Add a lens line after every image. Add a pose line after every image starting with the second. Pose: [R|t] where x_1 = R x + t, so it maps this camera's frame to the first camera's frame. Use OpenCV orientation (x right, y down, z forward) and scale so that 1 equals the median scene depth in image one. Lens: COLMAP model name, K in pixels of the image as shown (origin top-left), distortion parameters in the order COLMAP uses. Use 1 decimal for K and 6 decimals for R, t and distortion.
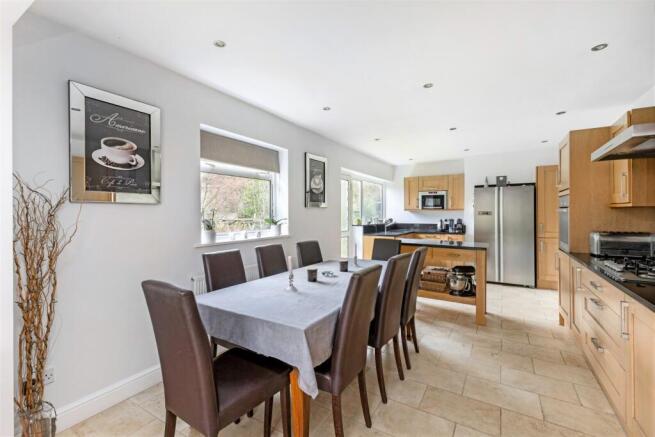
lens RADIAL K [[285.7, 0, 337.2], [0, 285.7, 211.4], [0, 0, 1]] dist [0.015508, -0.000093]
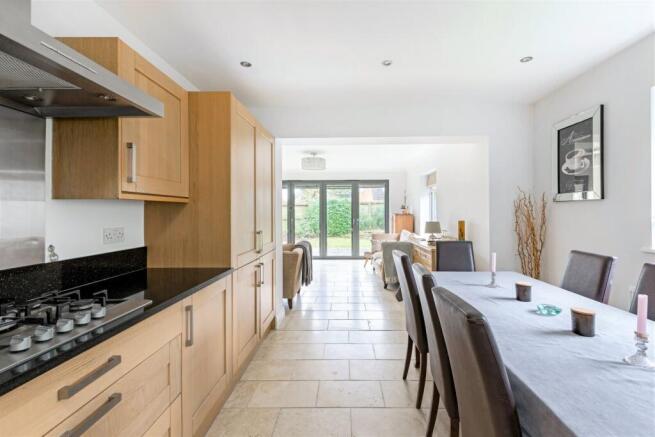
lens RADIAL K [[285.7, 0, 337.2], [0, 285.7, 211.4], [0, 0, 1]] dist [0.015508, -0.000093]
pose [[-0.878357, 0.000319, -0.478005, 0.449807], [0.004438, 0.999962, -0.007487, 0.013264], [0.477985, -0.008698, -0.878325, 0.939031]]
